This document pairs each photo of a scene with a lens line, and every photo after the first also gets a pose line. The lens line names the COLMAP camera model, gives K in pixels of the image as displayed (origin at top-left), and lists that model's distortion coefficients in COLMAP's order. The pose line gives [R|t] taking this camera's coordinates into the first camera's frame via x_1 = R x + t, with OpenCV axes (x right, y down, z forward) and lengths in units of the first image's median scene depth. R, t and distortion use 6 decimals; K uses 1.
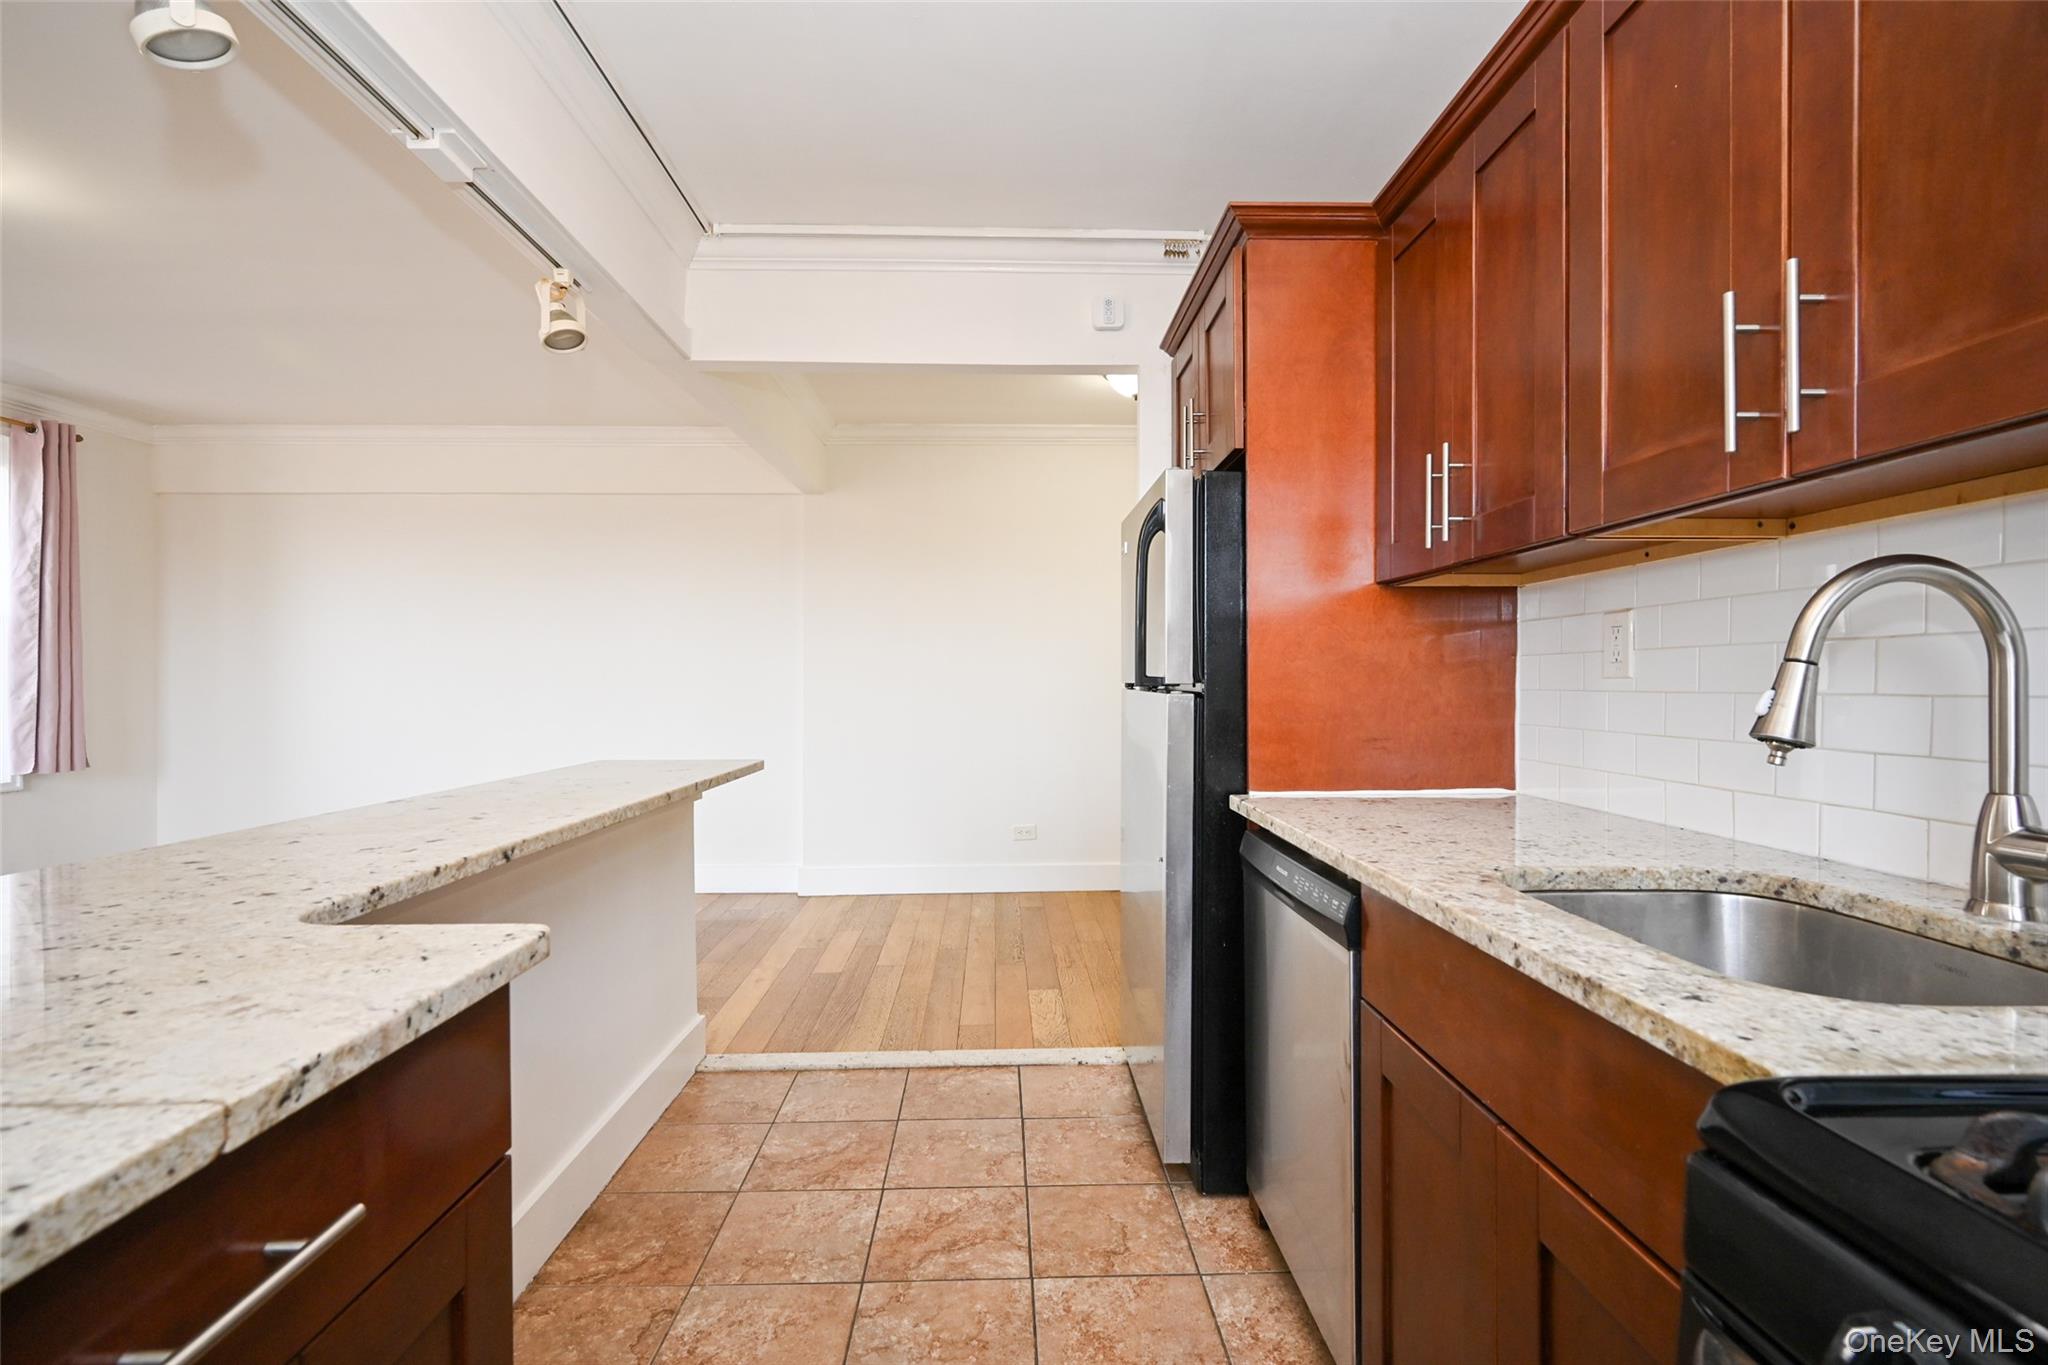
lens RADIAL K [[927.0, 0, 1026.1], [0, 927.0, 689.8], [0, 0, 1]] dist [-0.004253, 0.000201]
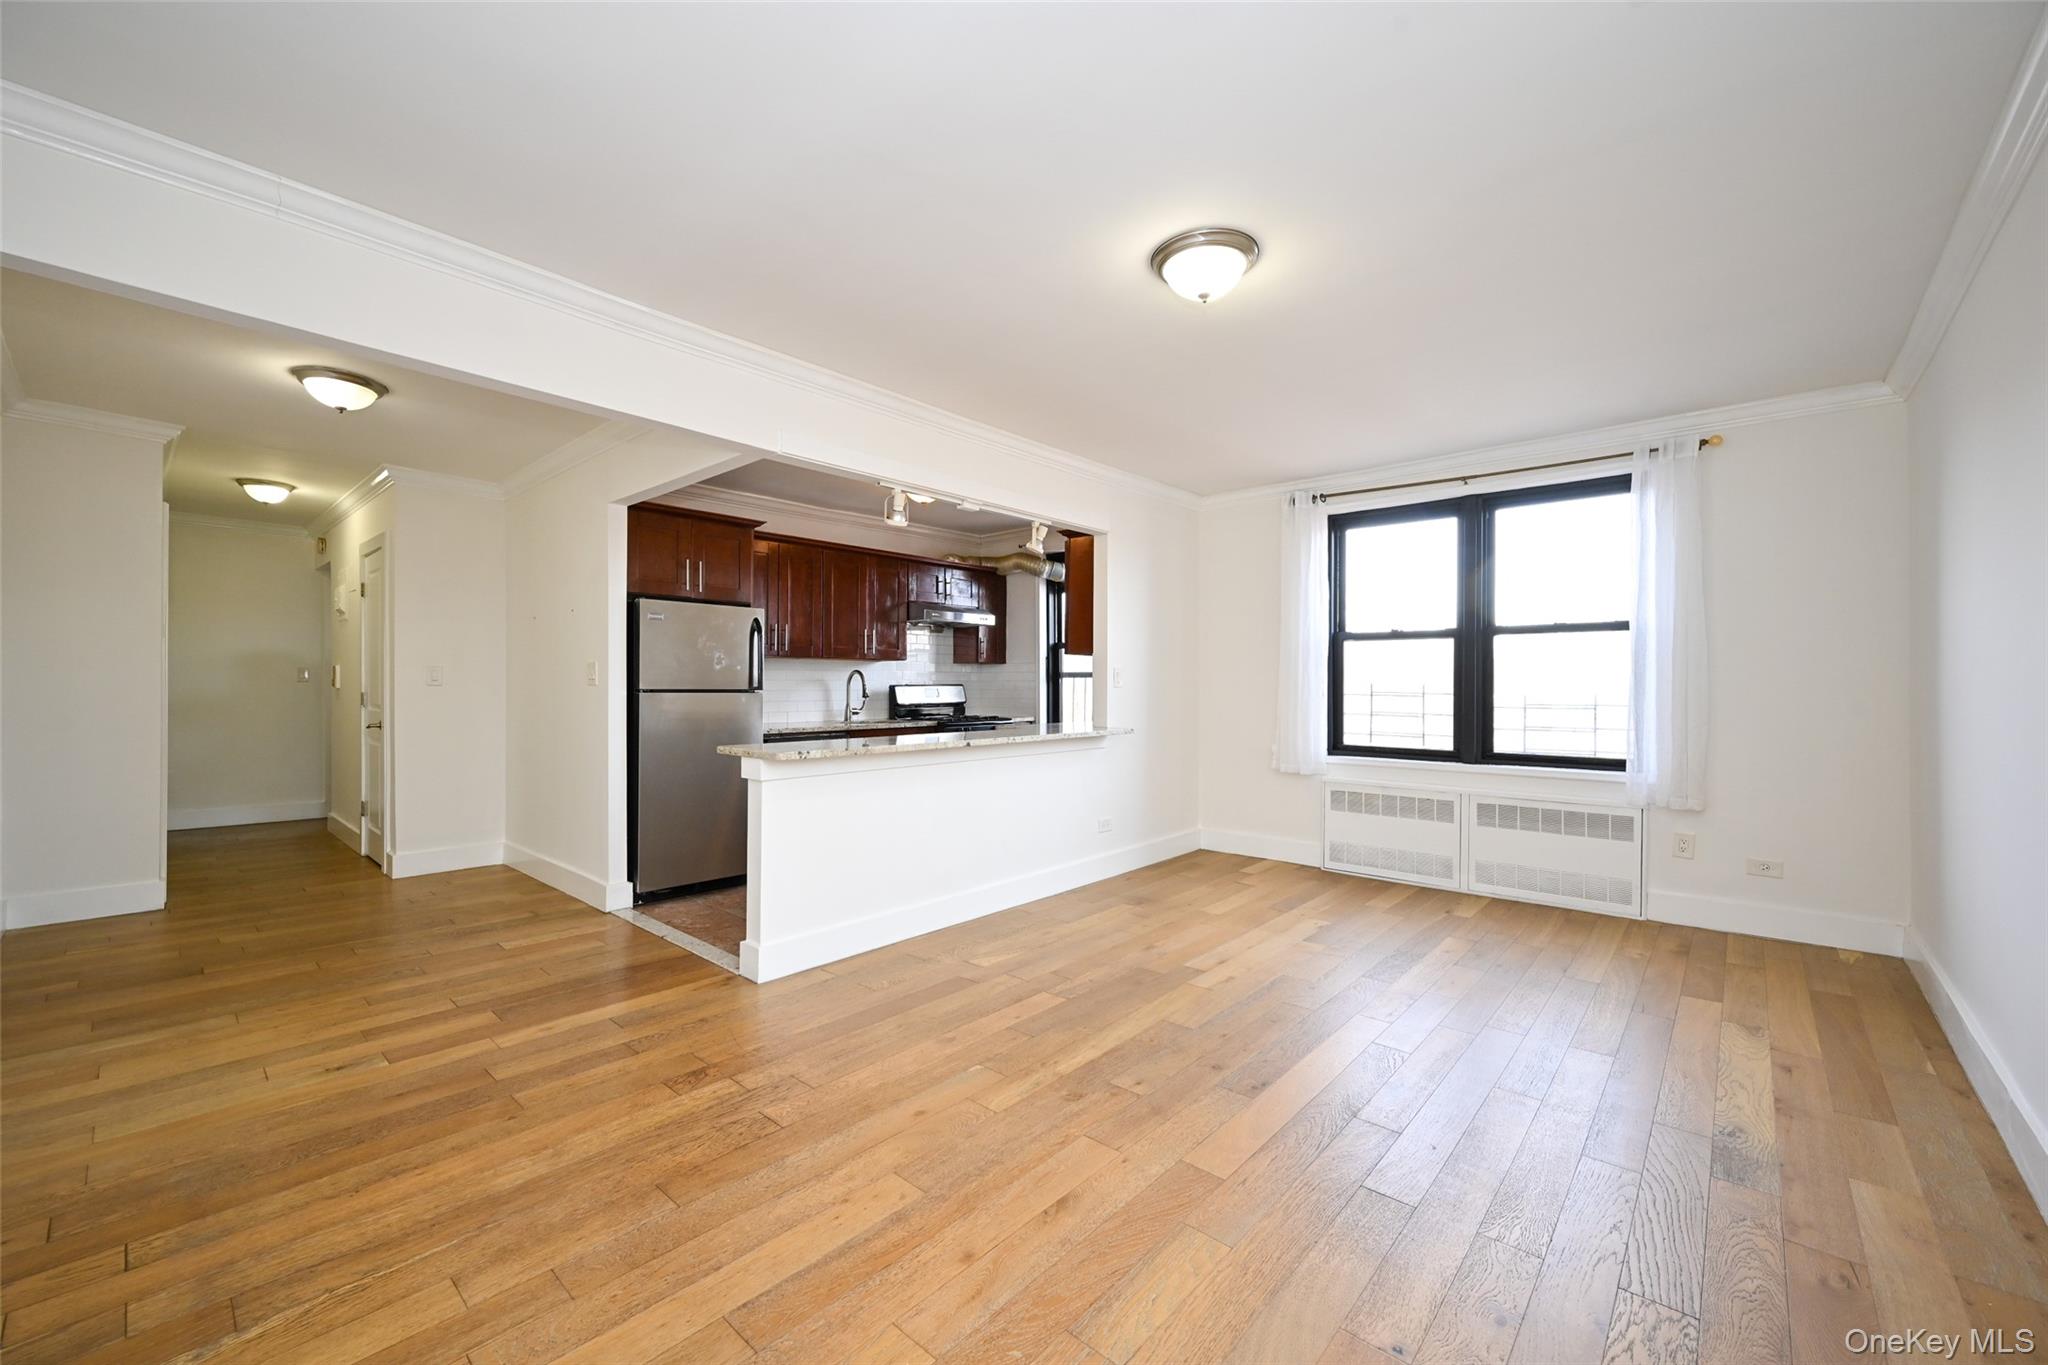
lens RADIAL K [[805.8, 0, 1026.9], [0, 805.8, 684.2], [0, 0, 1]] dist [-0.003958, 0.001163]
pose [[-0.722581, 0.002445, 0.691282, -1.940064], [0.006146, 0.999977, 0.002888, -0.021473], [-0.691259, 0.006336, -0.722580, 2.084852]]
